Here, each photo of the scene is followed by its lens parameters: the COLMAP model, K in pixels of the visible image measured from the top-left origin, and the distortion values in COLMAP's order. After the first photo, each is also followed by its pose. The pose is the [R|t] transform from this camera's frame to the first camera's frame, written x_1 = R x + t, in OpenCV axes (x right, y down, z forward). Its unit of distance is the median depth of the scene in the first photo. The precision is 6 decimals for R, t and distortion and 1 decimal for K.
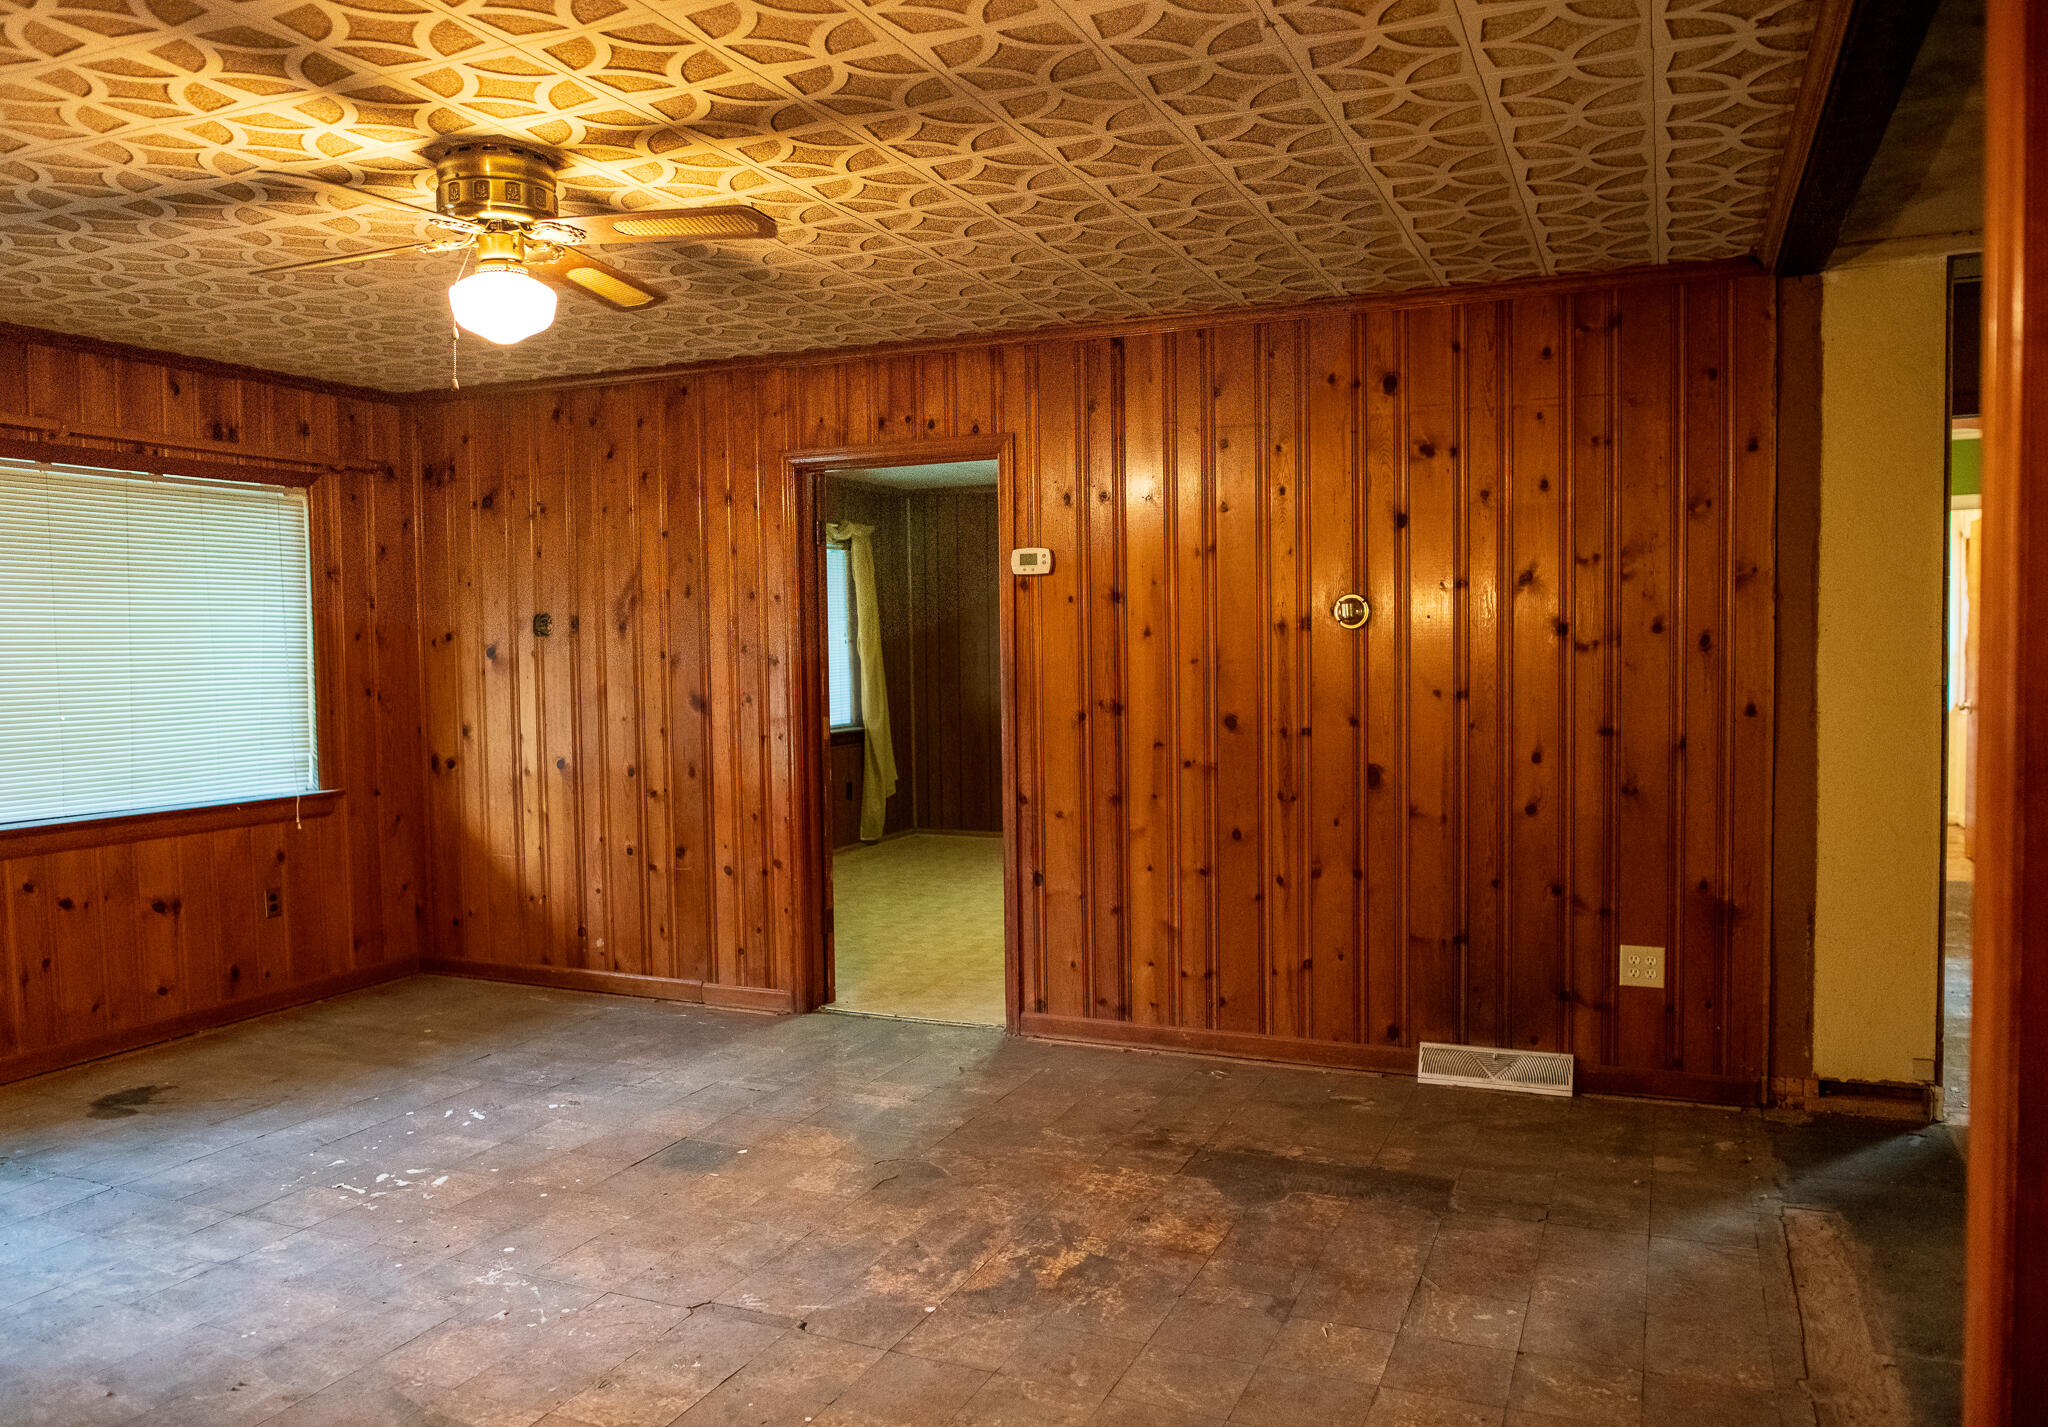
lens RADIAL K [[1492.8, 0, 1018.5], [0, 1492.8, 727.9], [0, 0, 1]] dist [-0.007267, 0.003289]
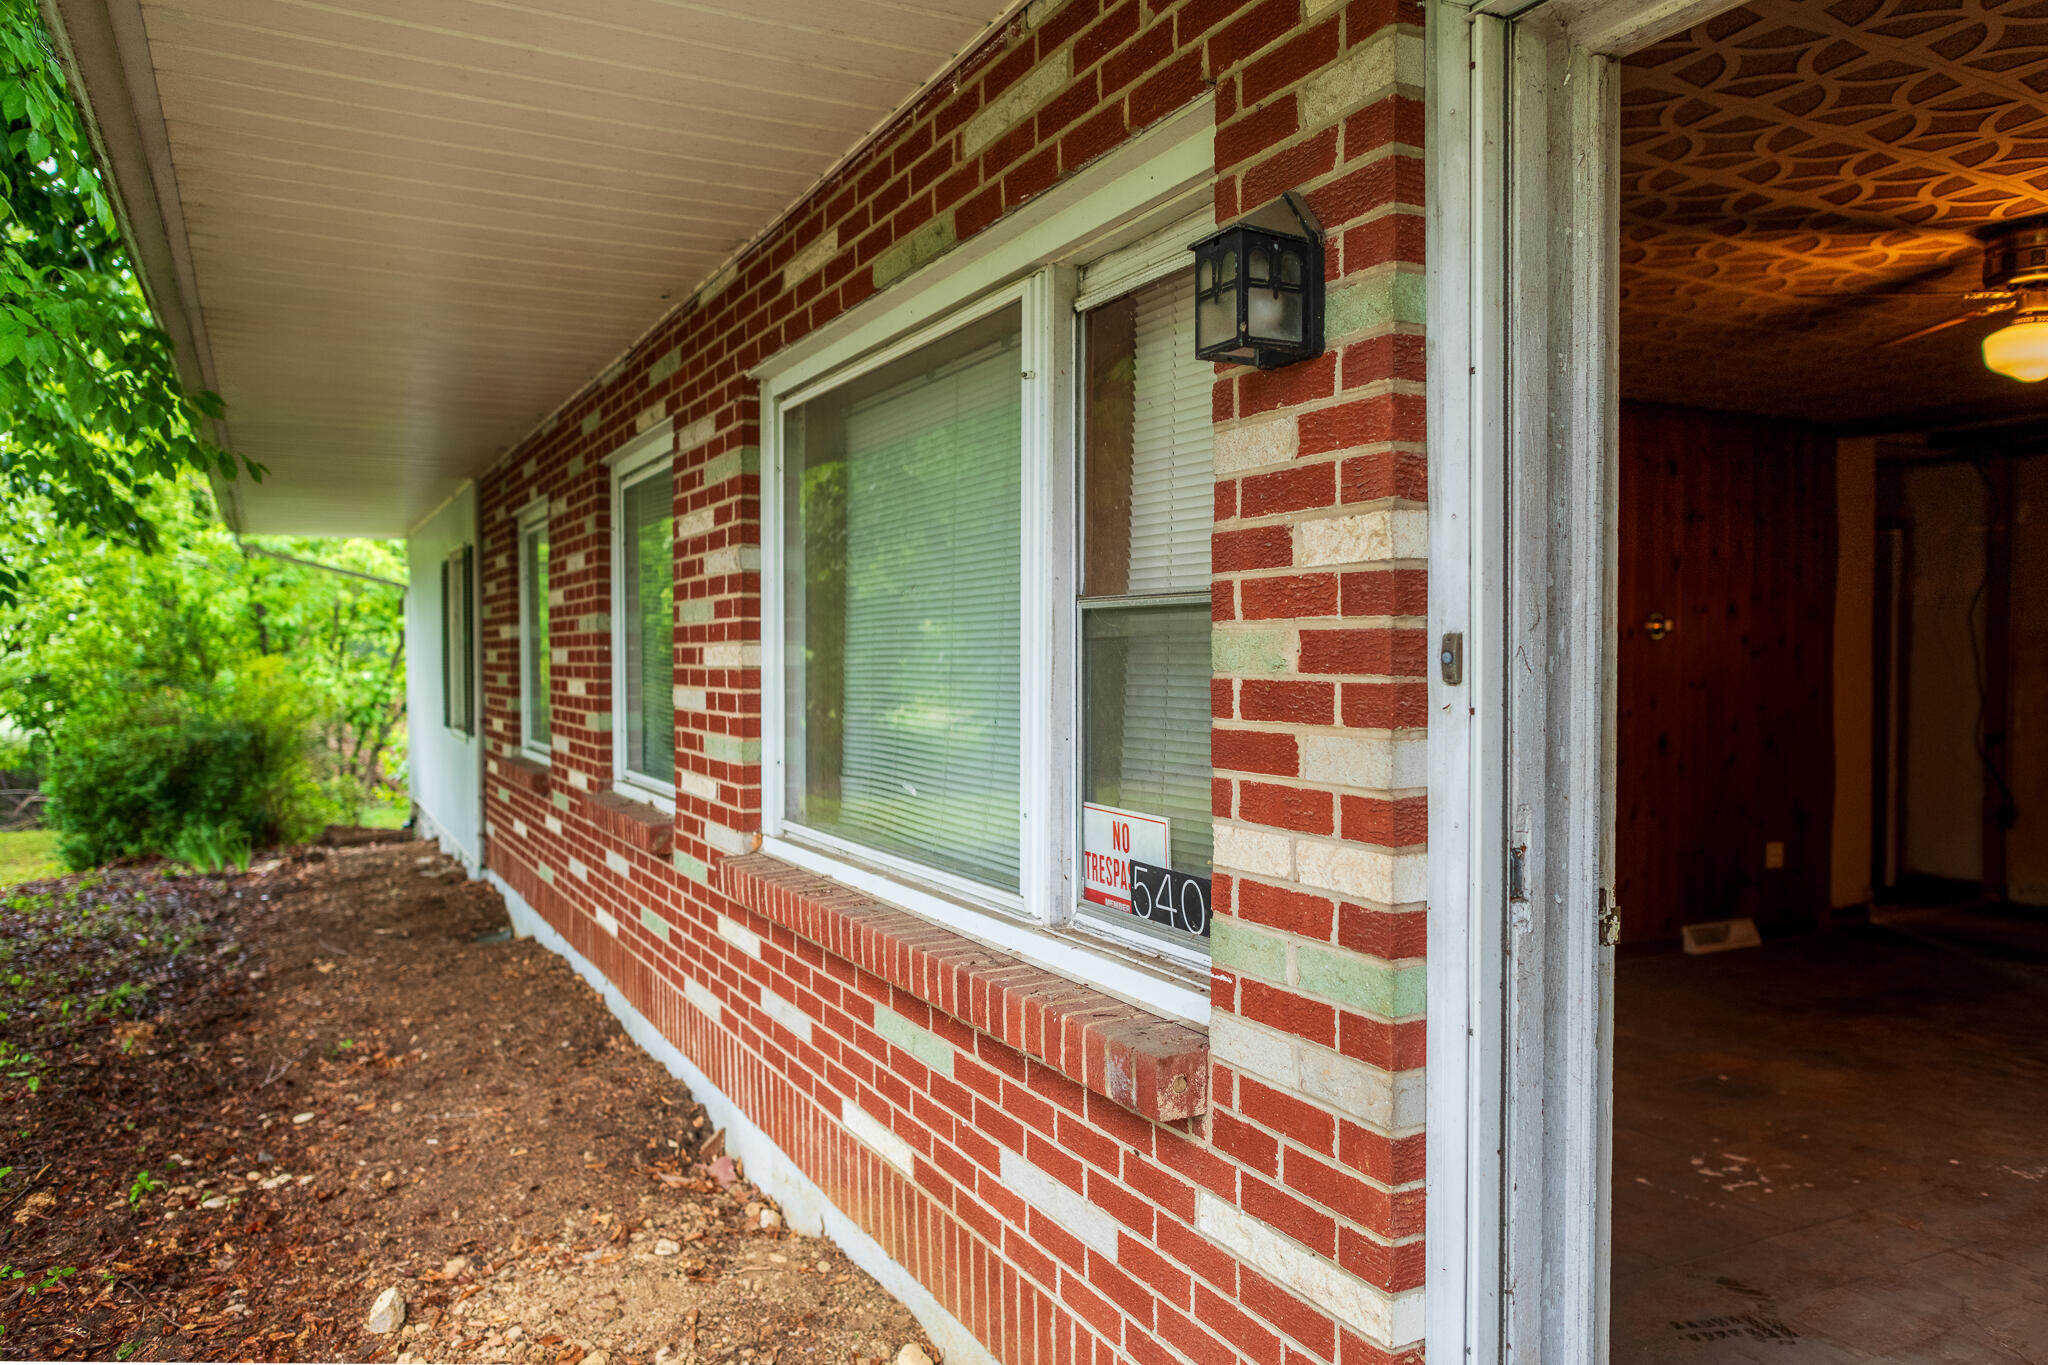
lens RADIAL K [[1436.2, 0, 1036.3], [0, 1436.2, 680.2], [0, 0, 1]] dist [-0.008240, 0.012964]
pose [[0.617389, 0.006369, 0.786632, -1.584343], [0.029860, 0.999057, -0.031525, 0.000147], [-0.786091, 0.042952, 0.616616, 0.839584]]
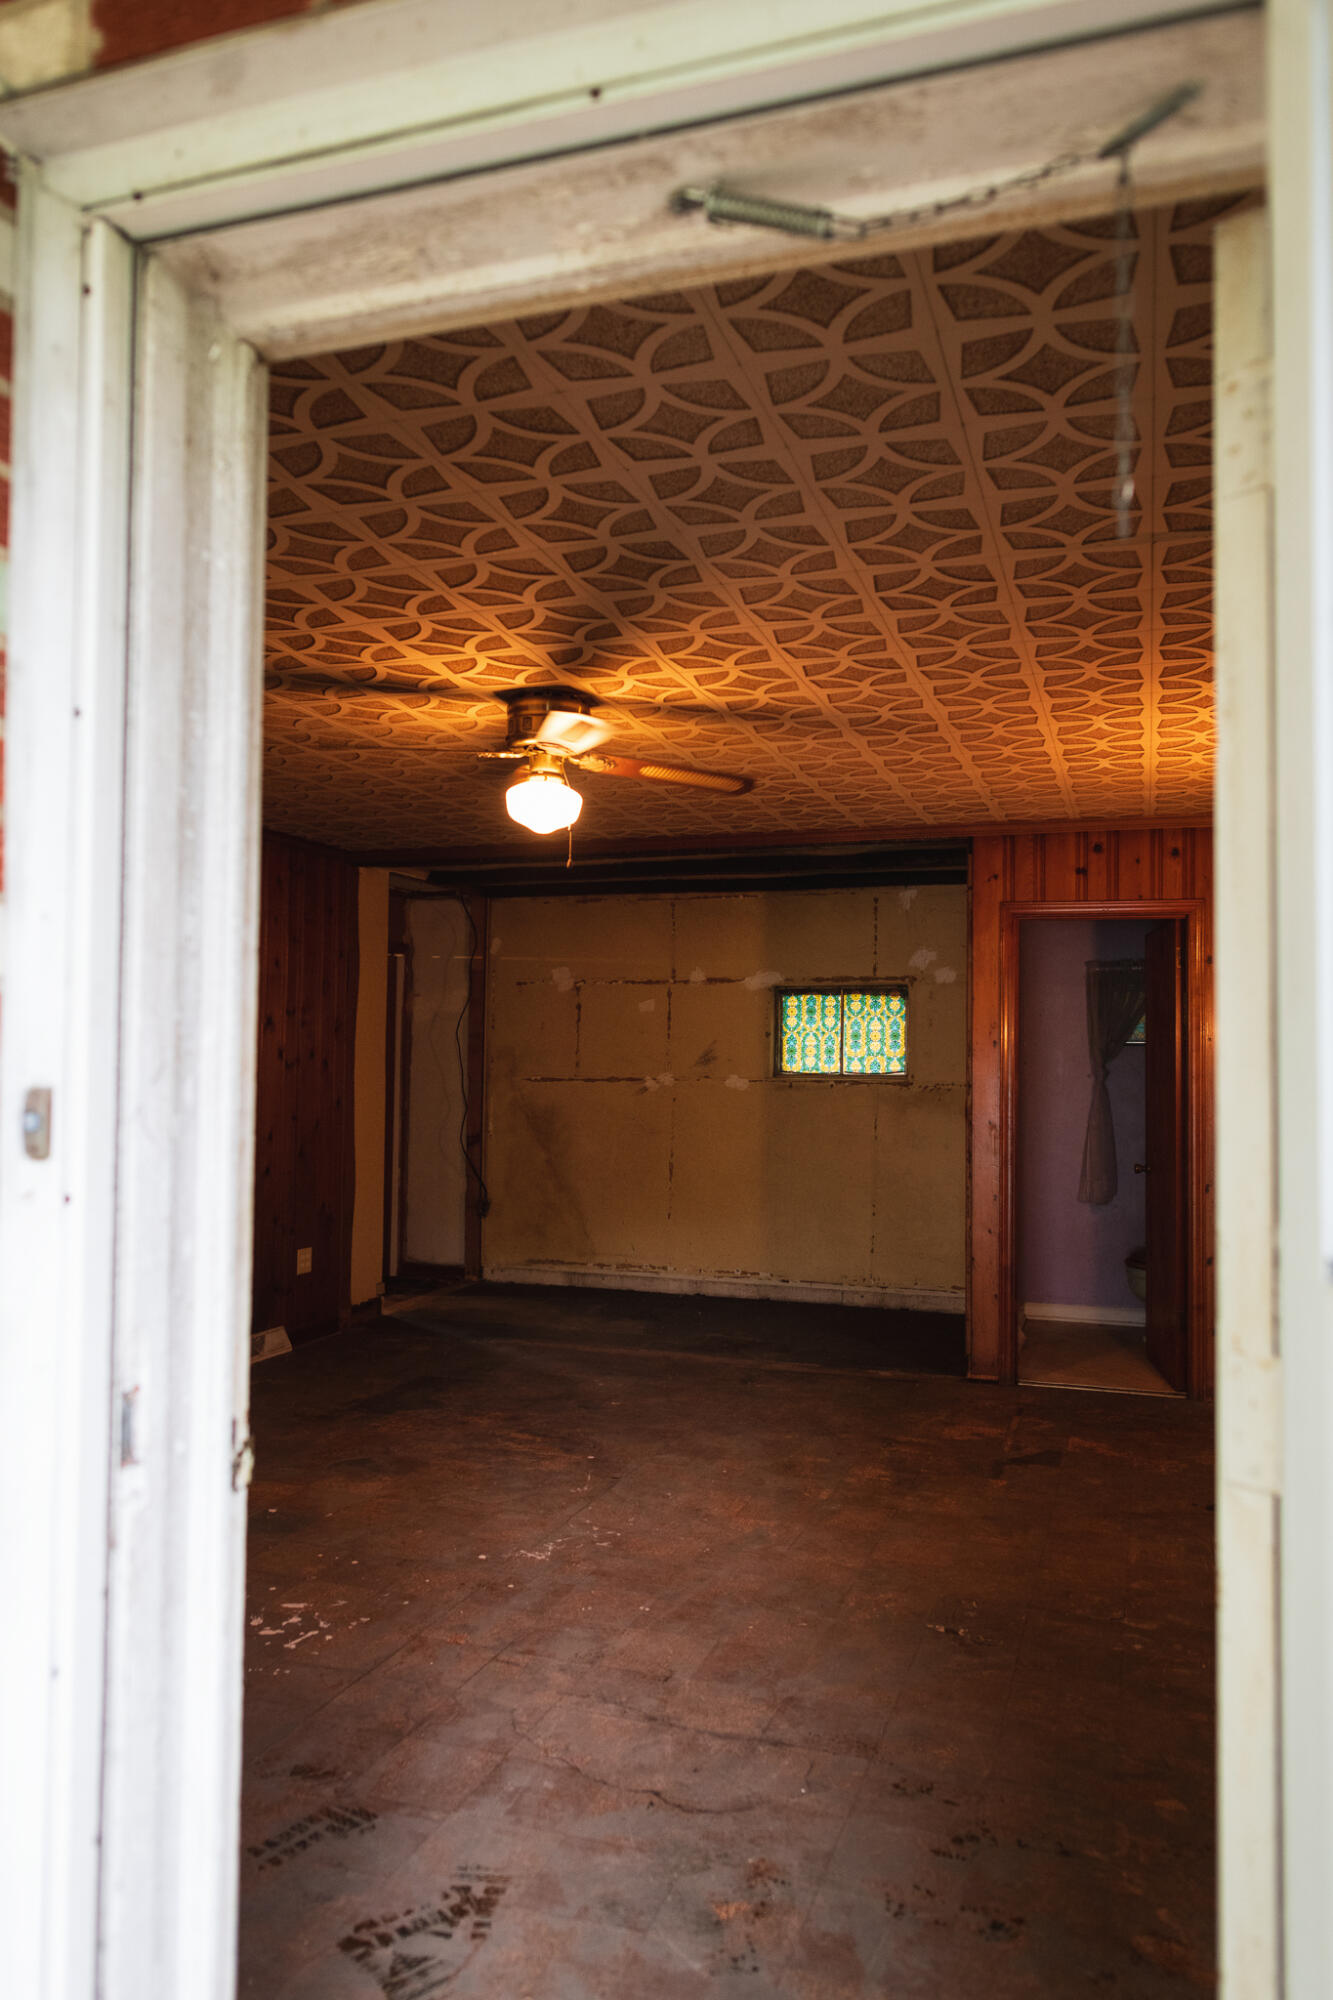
lens RADIAL K [[1402.5, 0, 666.5], [0, 1402.5, 1009.4], [0, 0, 1]] dist [-0.008240, 0.012964]
pose [[-0.083574, 0.055489, 0.994955, -1.454659], [0.045089, 0.997636, -0.051851, -0.020956], [-0.995481, 0.040528, -0.085879, 0.908761]]
